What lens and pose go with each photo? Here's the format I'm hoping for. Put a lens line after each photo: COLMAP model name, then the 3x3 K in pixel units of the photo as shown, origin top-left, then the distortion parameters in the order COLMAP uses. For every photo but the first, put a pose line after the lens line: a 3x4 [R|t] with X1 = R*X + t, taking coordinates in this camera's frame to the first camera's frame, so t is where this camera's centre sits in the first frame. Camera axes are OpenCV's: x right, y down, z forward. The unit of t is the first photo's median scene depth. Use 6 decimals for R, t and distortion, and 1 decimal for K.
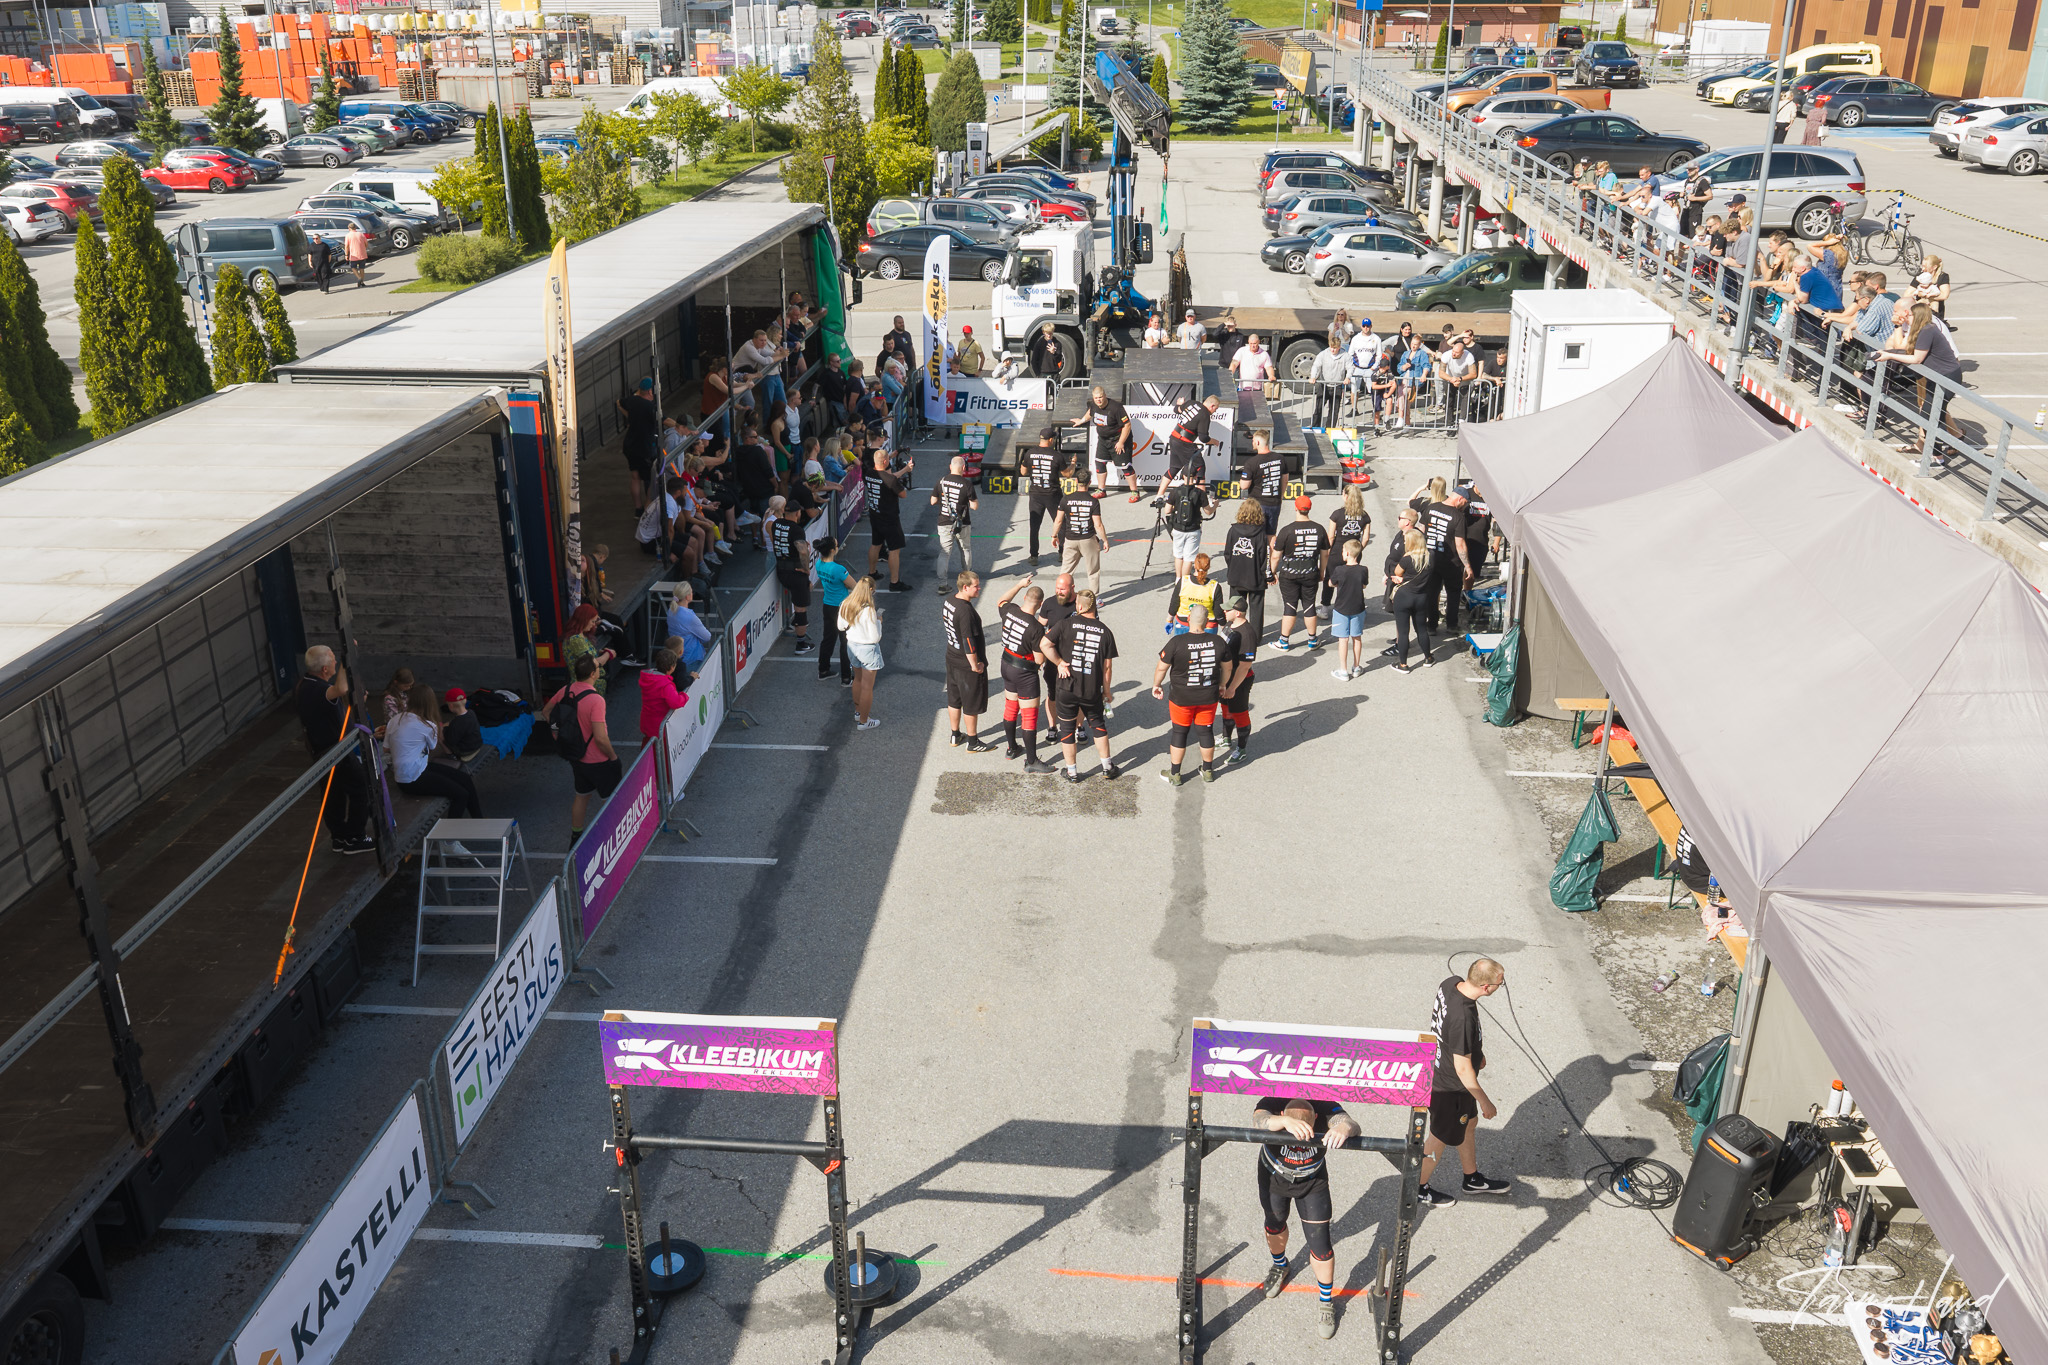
lens RADIAL K [[1704.1, 0, 1030.8], [0, 1704.1, 684.1], [0, 0, 1]] dist [0.007757, -0.009409]
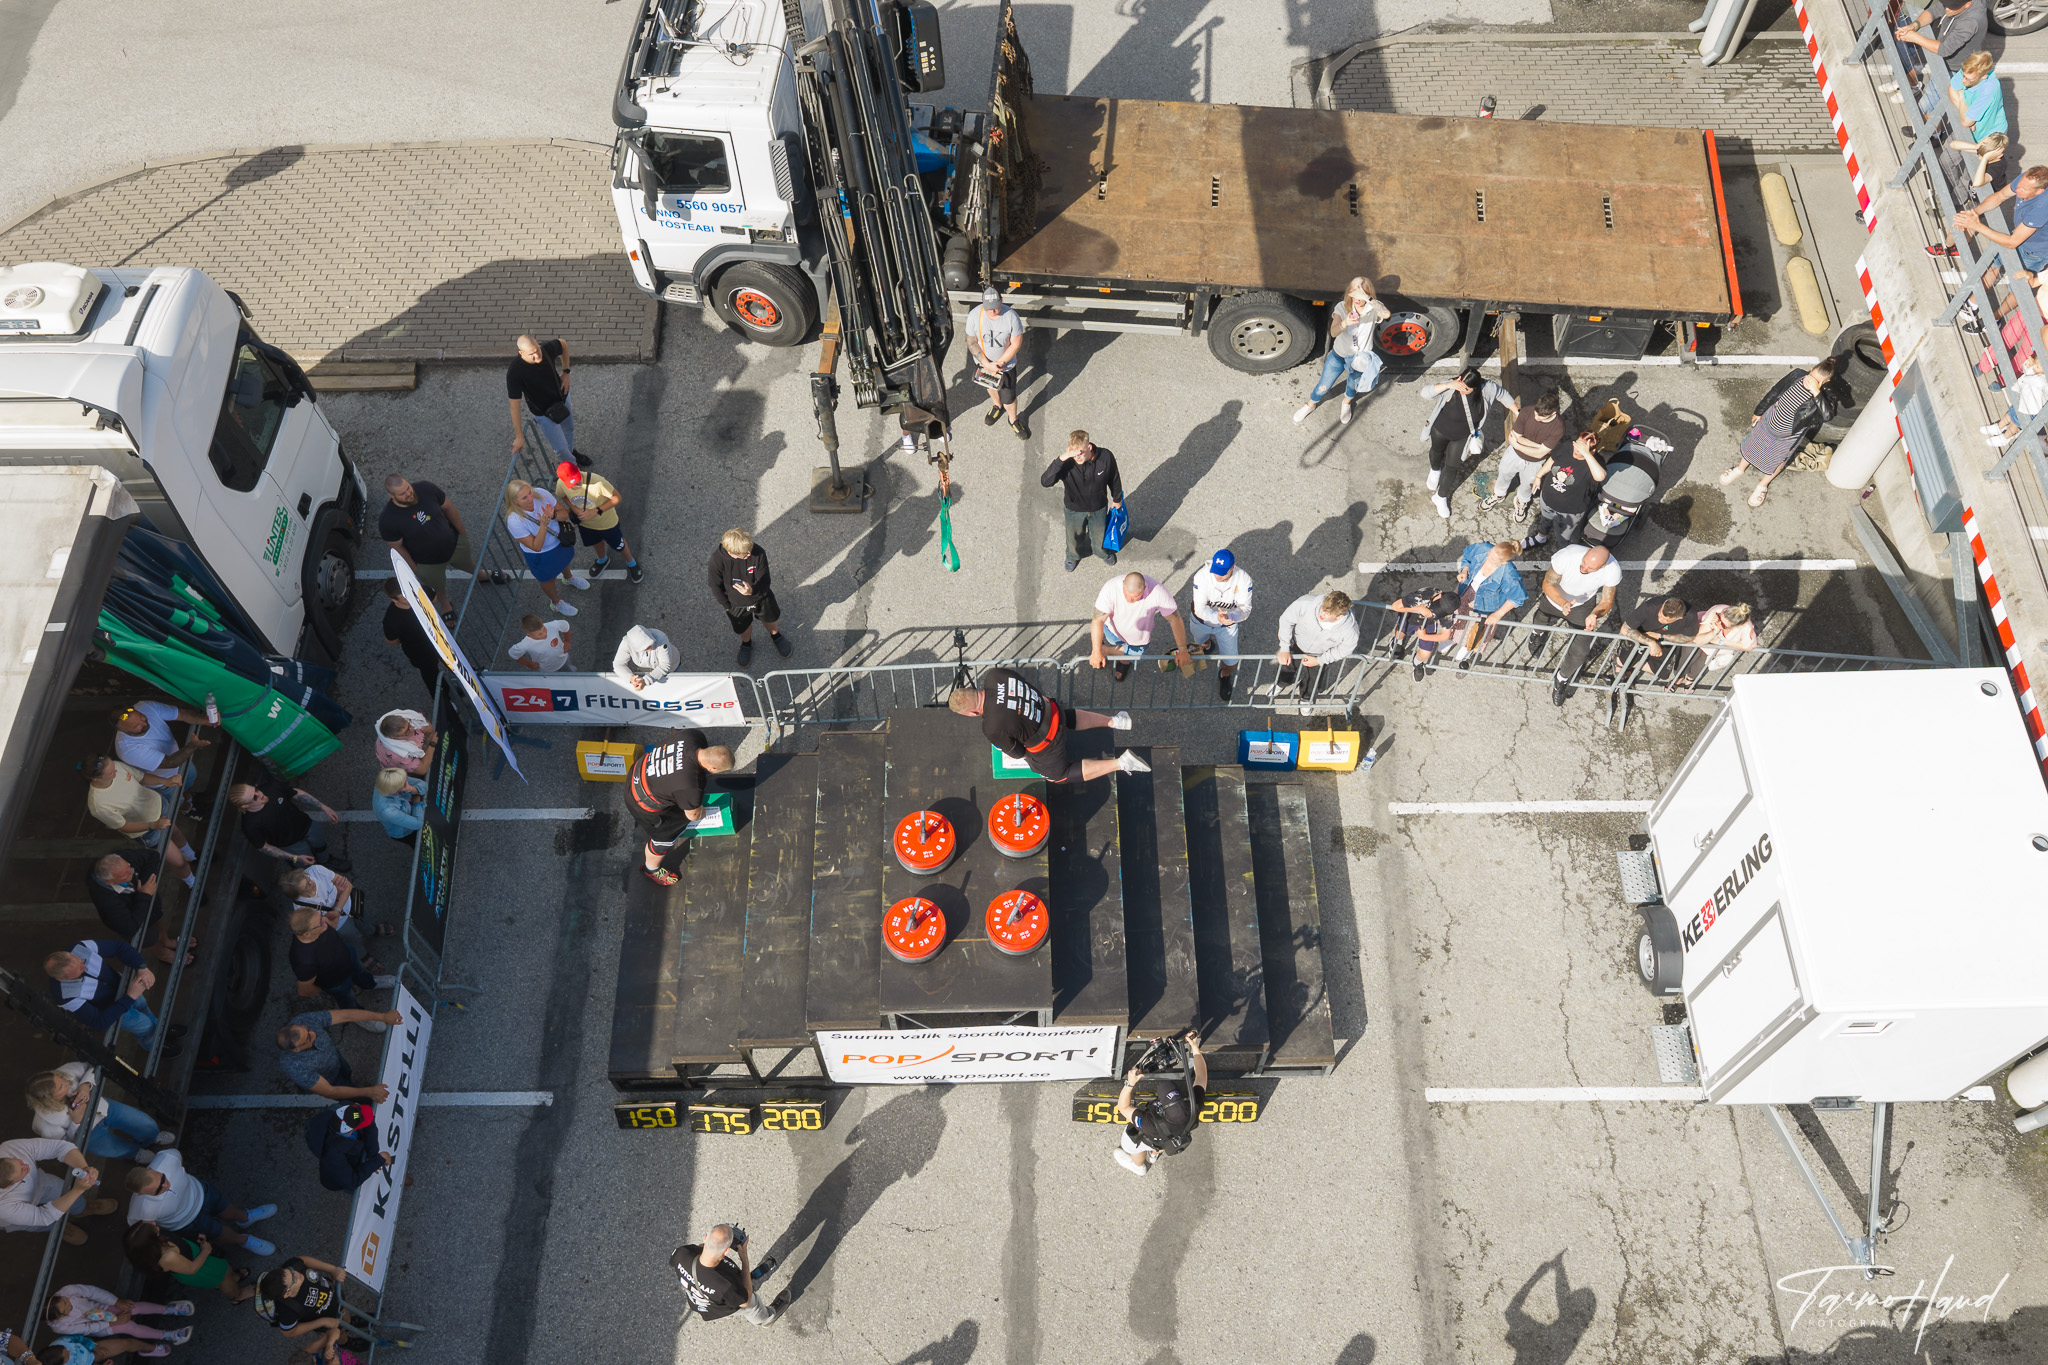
lens RADIAL K [[1704.1, 0, 1030.8], [0, 1704.1, 684.1], [0, 0, 1]] dist [0.007757, -0.009409]
pose [[0.996554, -0.074878, 0.035698, 0.050102], [0.036881, 0.785414, 0.617871, -0.309409], [-0.074303, -0.614425, 0.785469, 0.400911]]
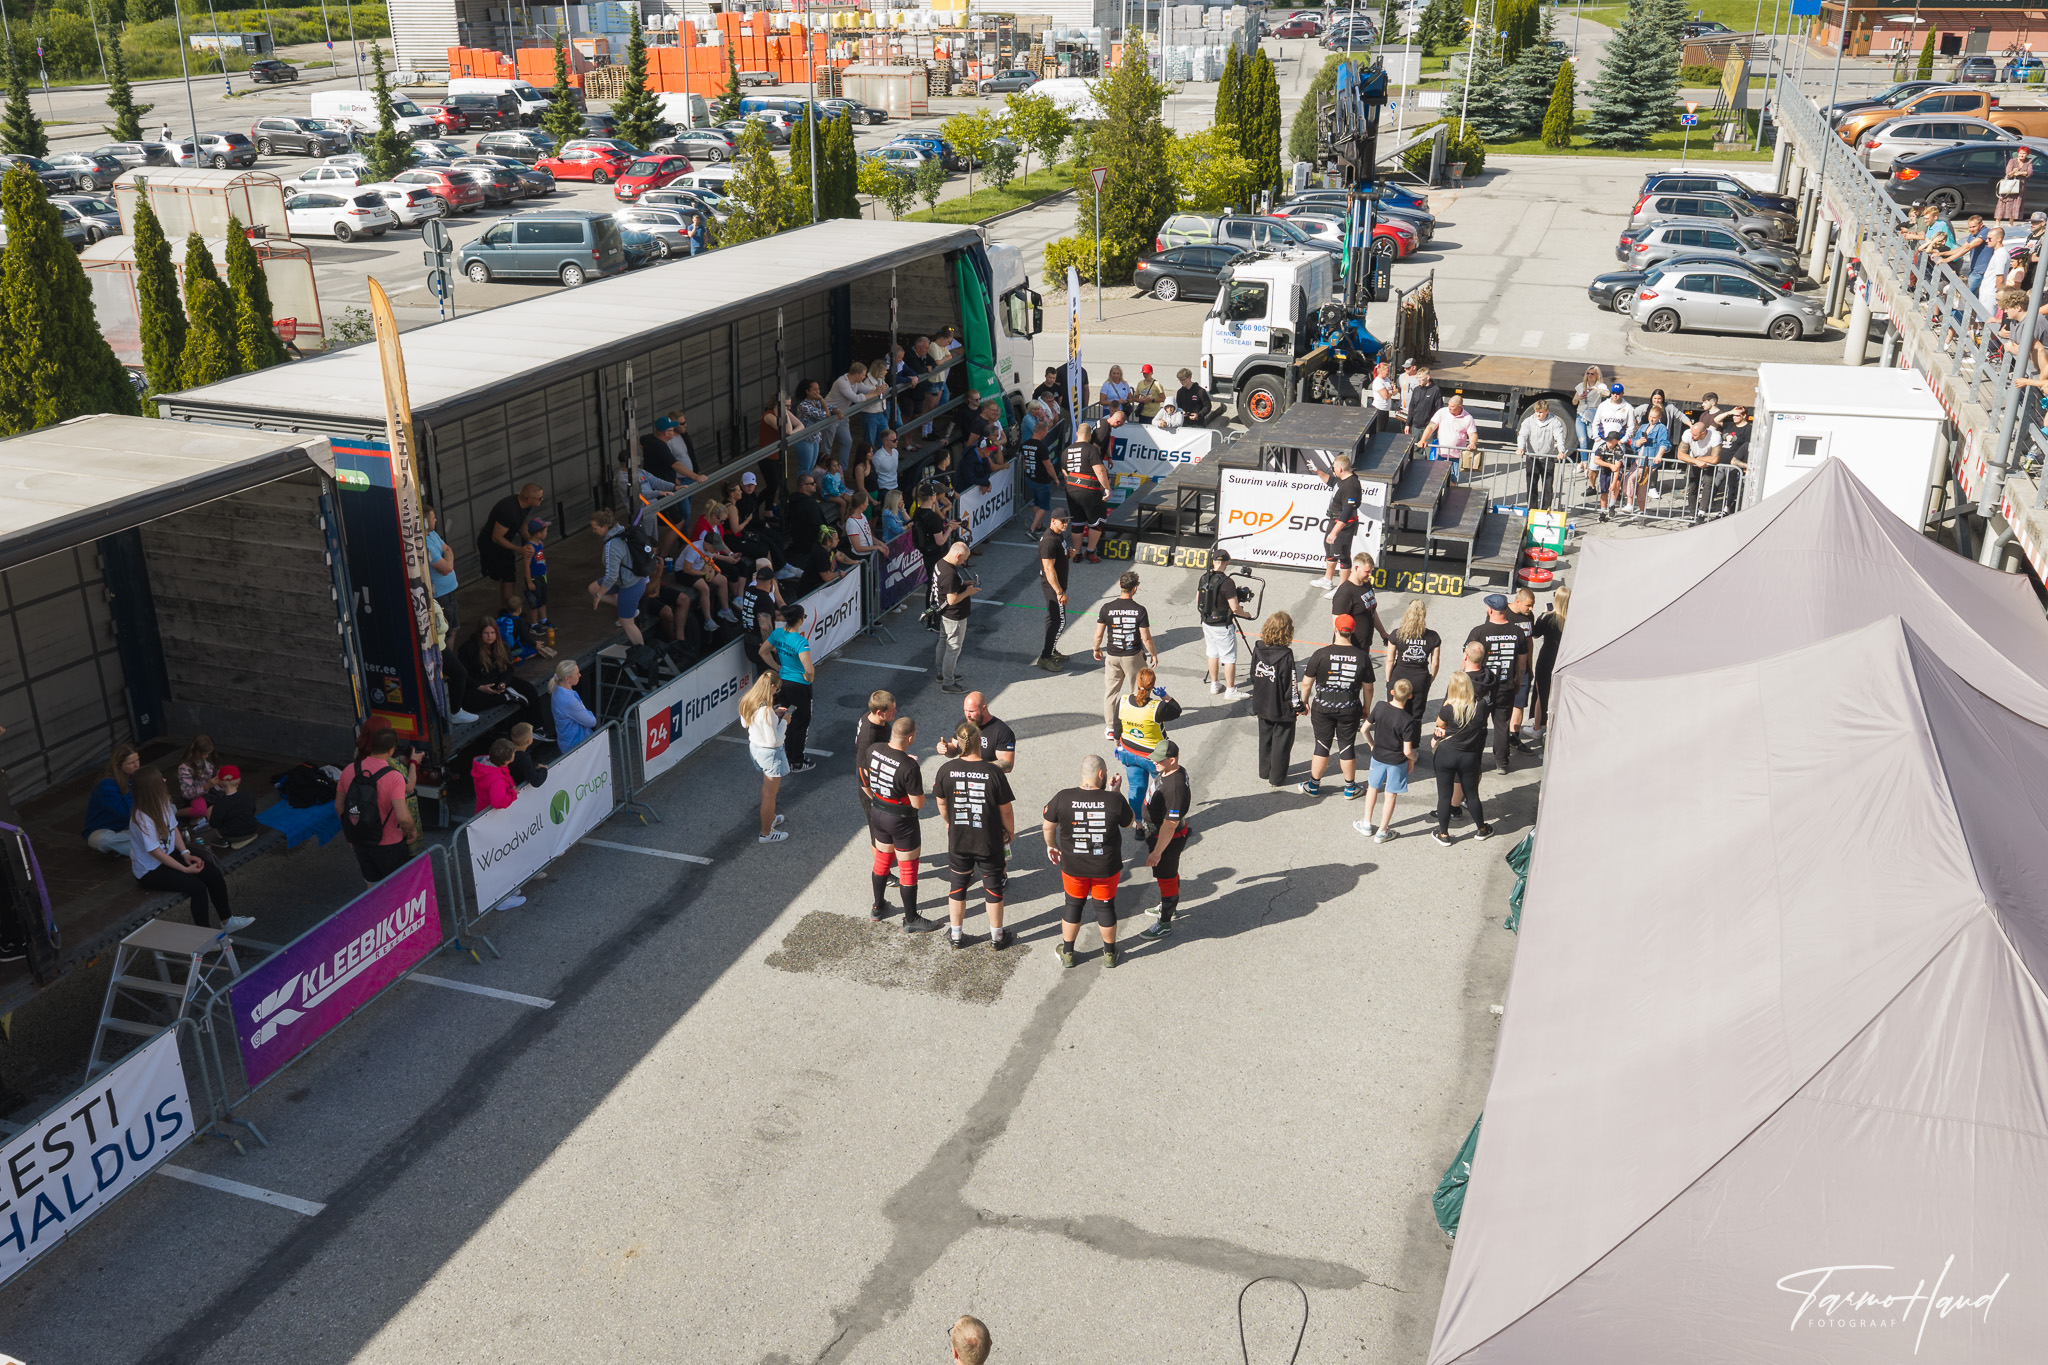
lens RADIAL K [[1704.1, 0, 1030.8], [0, 1704.1, 684.1], [0, 0, 1]] dist [0.007757, -0.009409]
pose [[0.965708, 0.100163, -0.239533, 0.094309], [-0.100123, 0.994898, 0.012364, -0.031693], [0.239549, 0.012043, 0.970810, 0.074178]]
